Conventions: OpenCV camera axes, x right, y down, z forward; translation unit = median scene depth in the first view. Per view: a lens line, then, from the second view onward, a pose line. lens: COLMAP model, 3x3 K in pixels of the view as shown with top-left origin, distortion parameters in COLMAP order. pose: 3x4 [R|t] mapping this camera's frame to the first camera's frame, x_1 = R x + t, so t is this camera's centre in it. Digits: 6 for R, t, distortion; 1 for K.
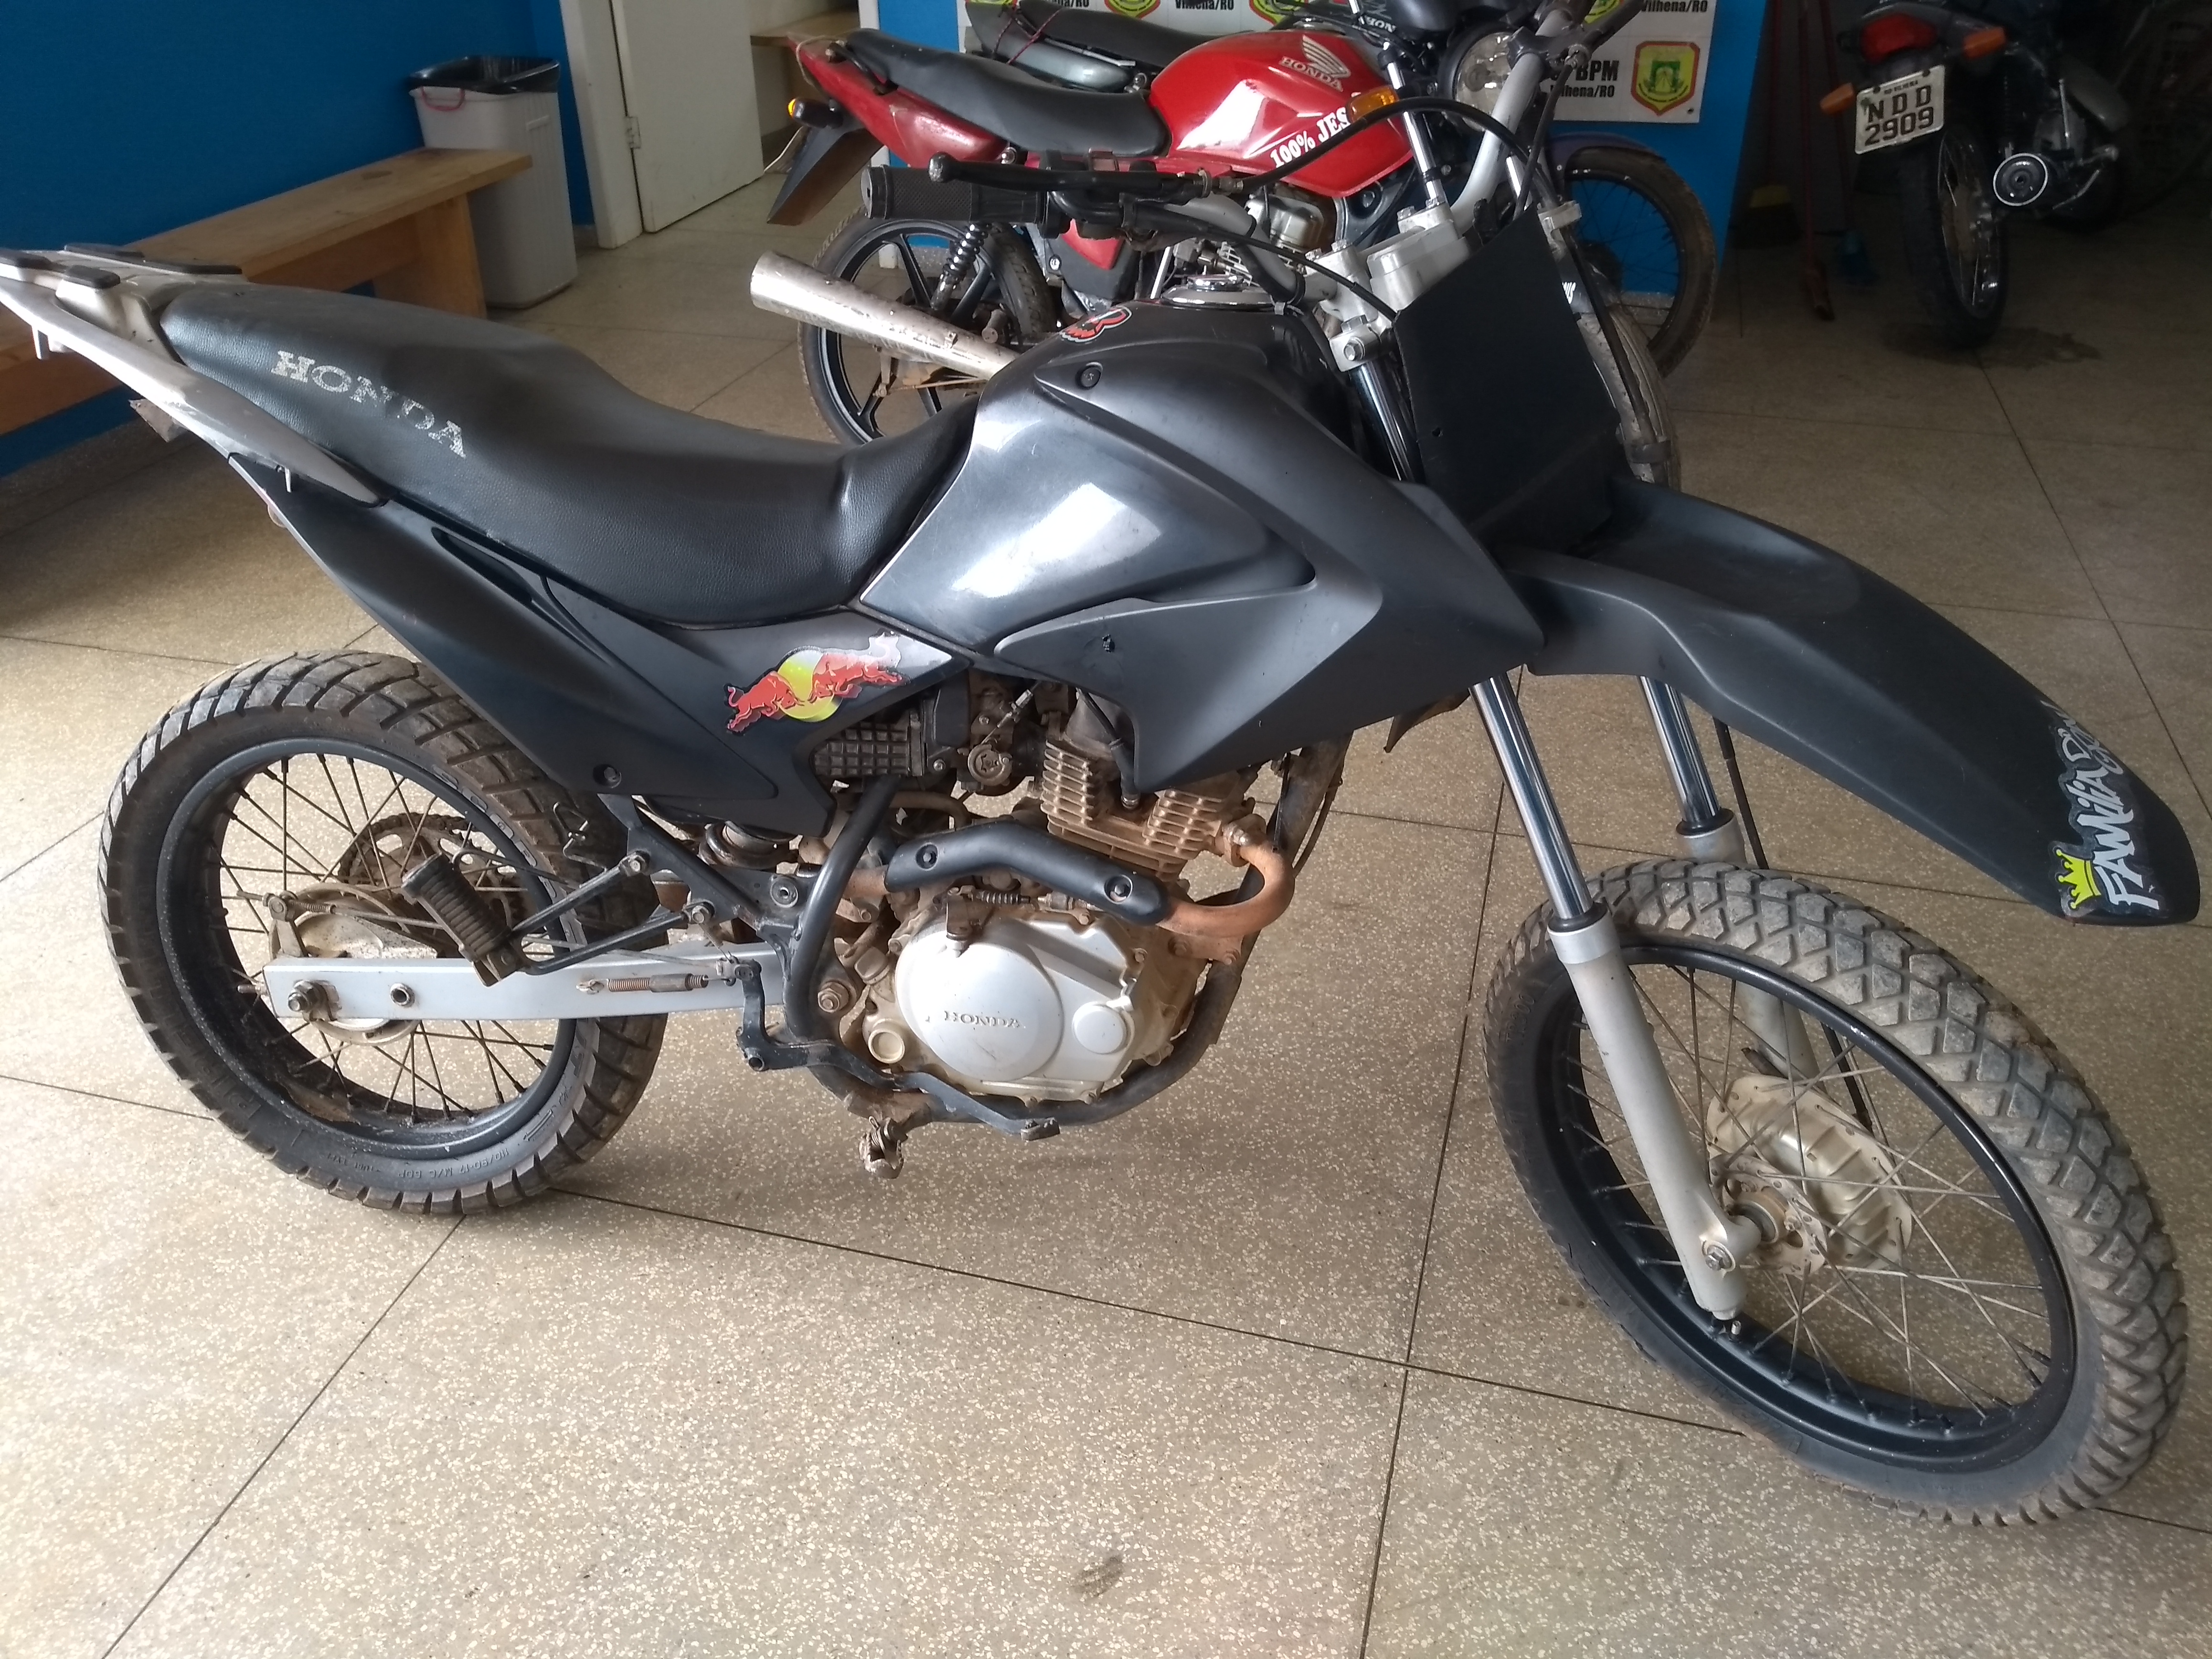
lens RADIAL K [[1734.2, 0, 1103.6], [0, 1734.2, 829.8], [0, 0, 1]] dist [-0.010471, -0.008211]
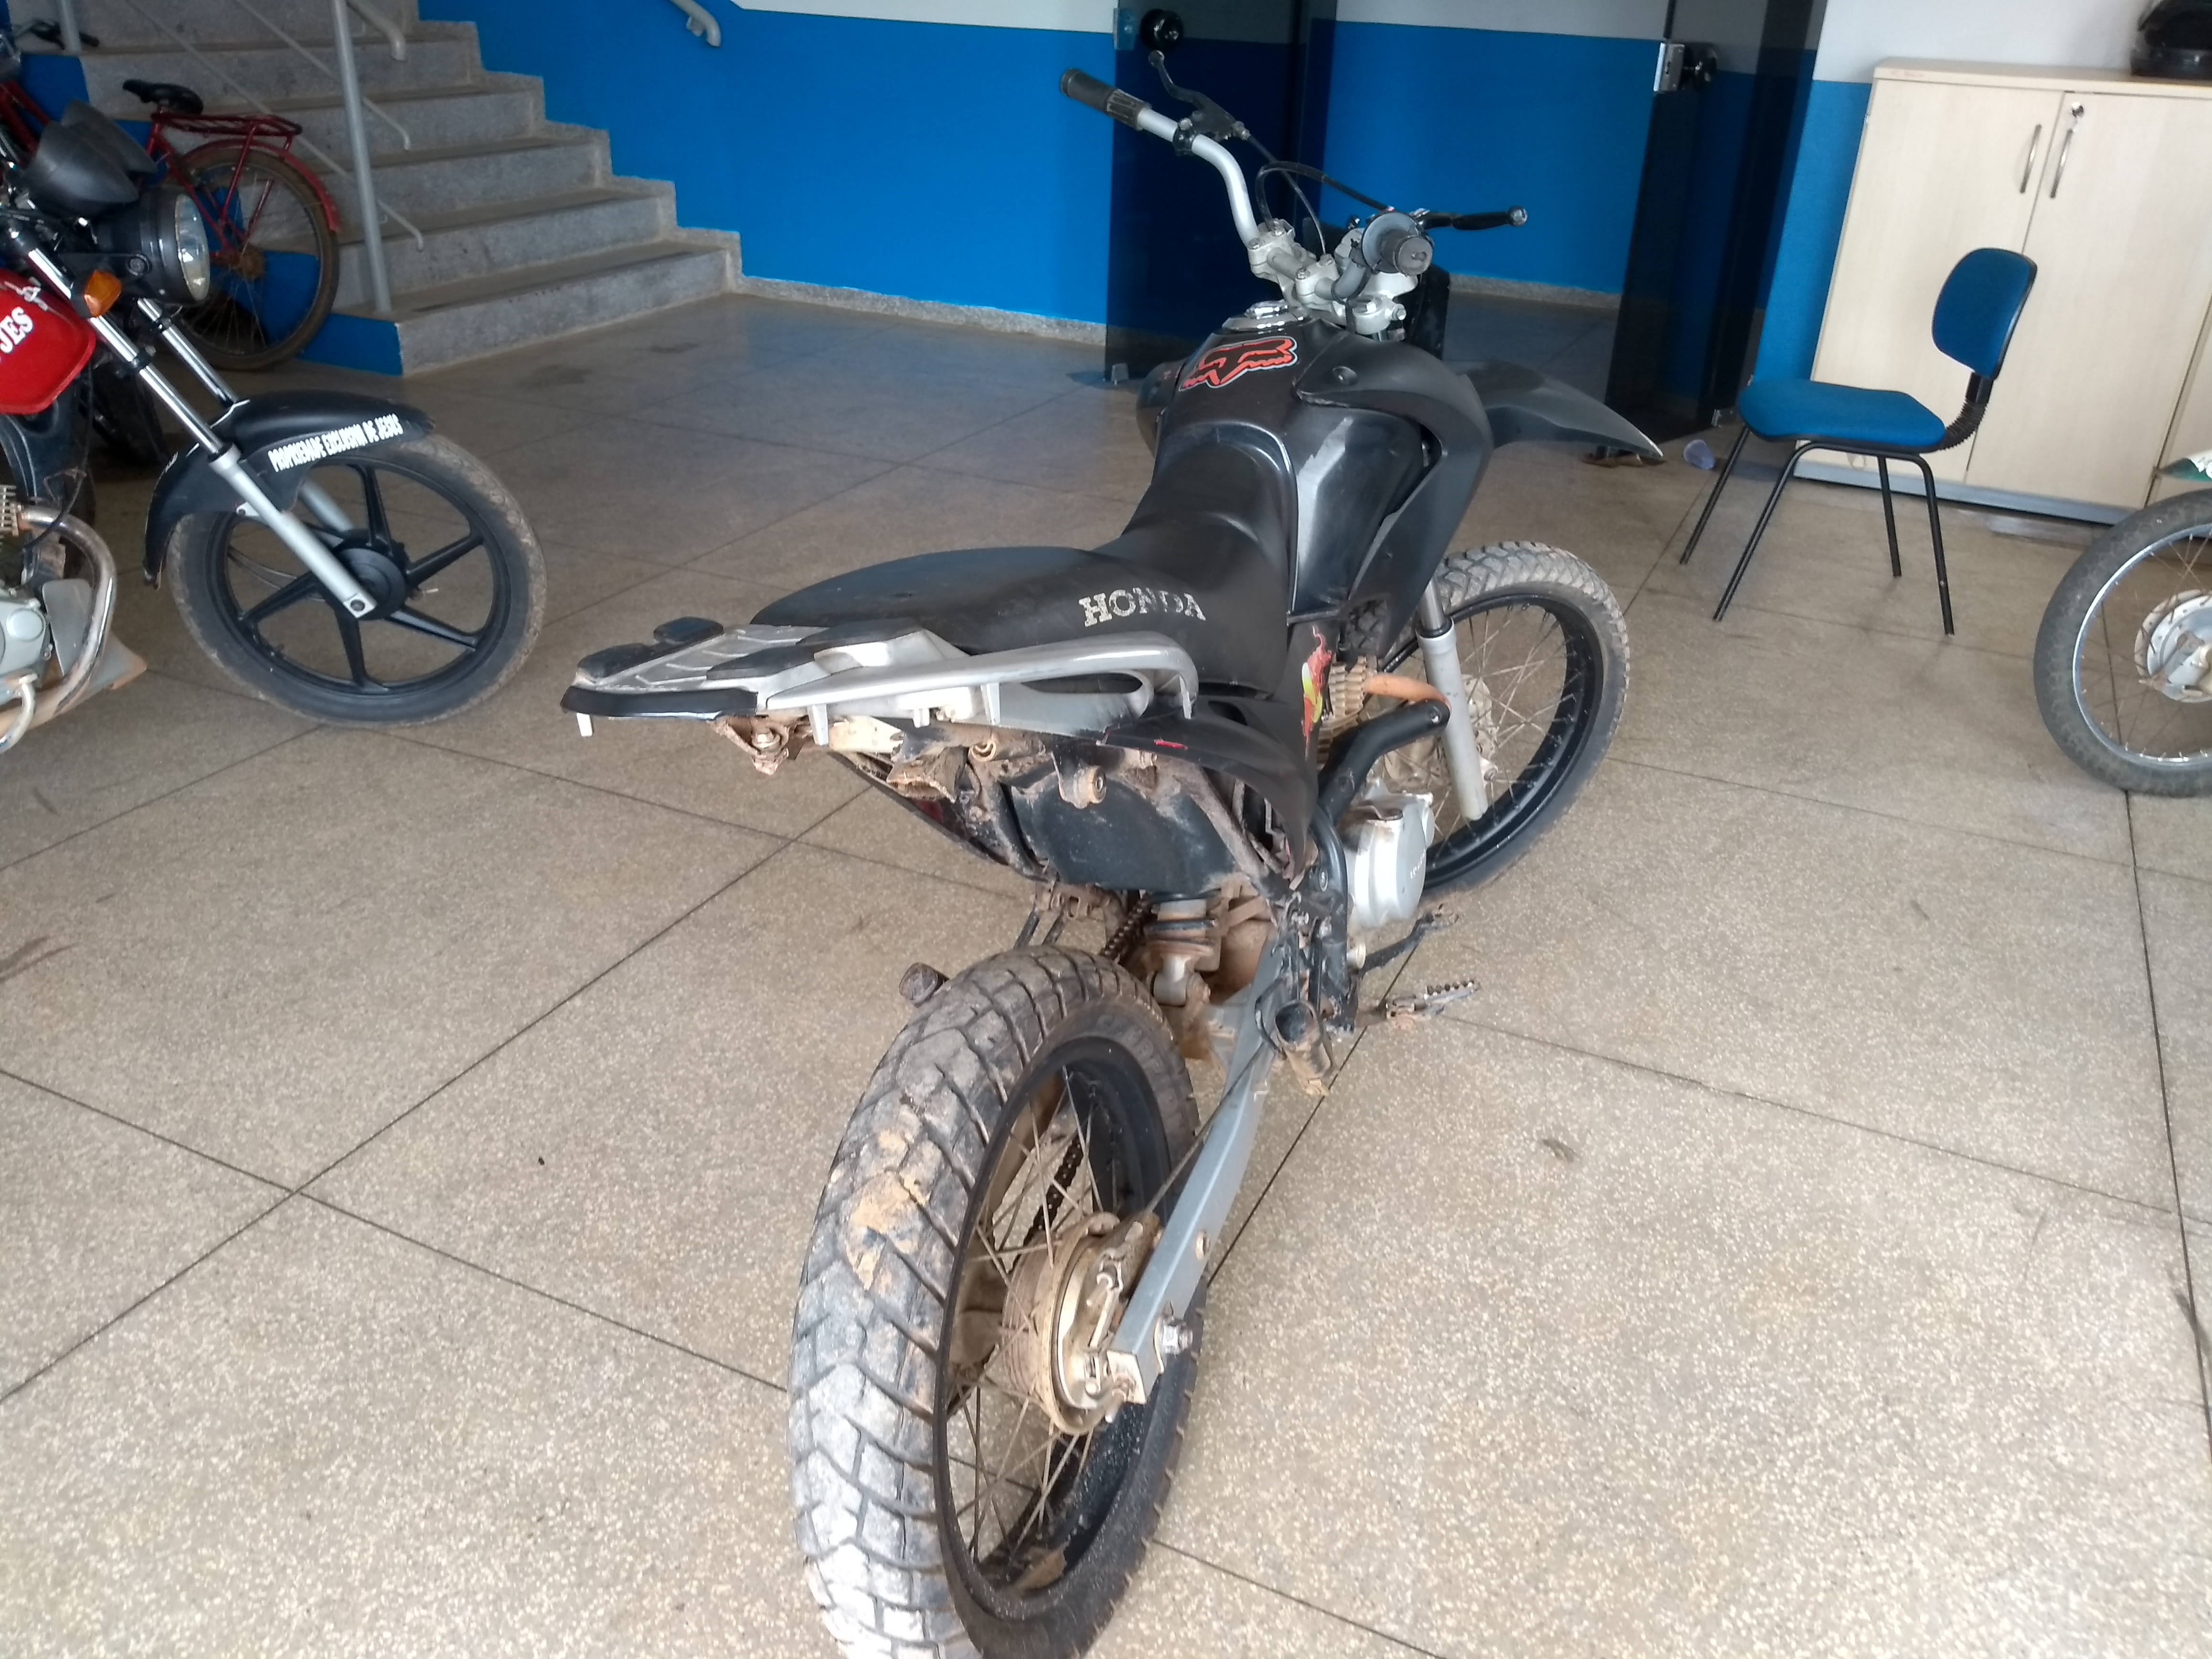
lens RADIAL K [[1734.2, 0, 1103.4], [0, 1734.2, 828.6], [0, 0, 1]] dist [-0.010471, -0.008211]
pose [[0.170580, -0.439234, 0.882029, -1.139097], [0.489944, 0.814456, 0.310832, -0.397414], [-0.854902, 0.379123, 0.354130, 0.653220]]
